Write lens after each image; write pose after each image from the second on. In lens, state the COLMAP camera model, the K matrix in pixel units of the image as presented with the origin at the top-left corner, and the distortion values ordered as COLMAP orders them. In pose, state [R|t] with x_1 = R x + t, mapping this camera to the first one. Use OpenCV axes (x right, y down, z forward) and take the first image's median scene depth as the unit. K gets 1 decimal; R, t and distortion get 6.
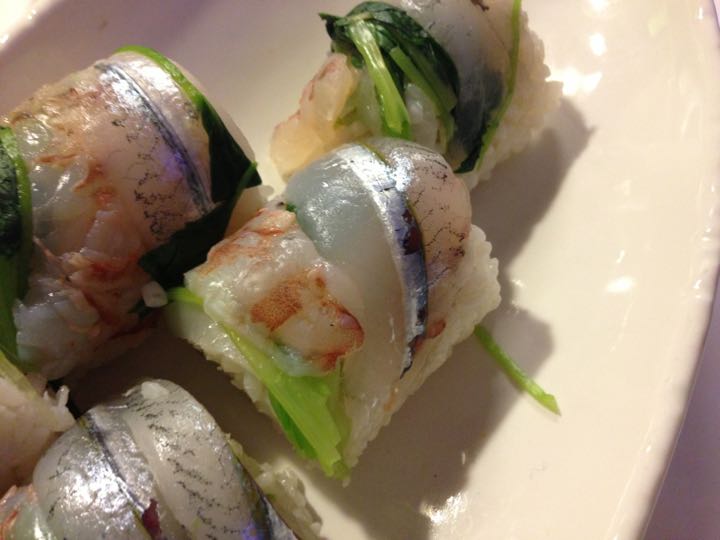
lens RADIAL K [[694.1, 0, 360.0], [0, 694.1, 270.0], [0, 0, 1]] dist [-0.002471, -0.001253]
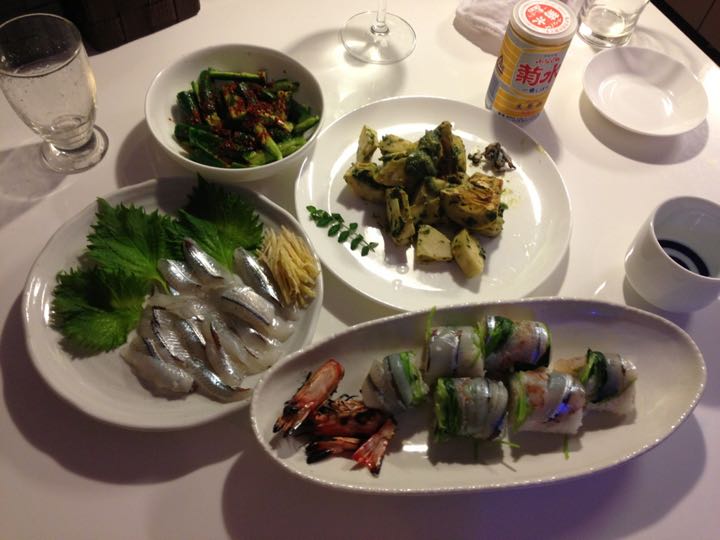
lens RADIAL K [[690.7, 0, 360.0], [0, 690.7, 270.0], [0, 0, 1]] dist [0.120890, 0.002015]
pose [[0.671229, 0.629726, -0.391019, 0.402130], [-0.693999, 0.719217, -0.033049, 0.402724], [0.260416, 0.293551, 0.919789, -3.583796]]
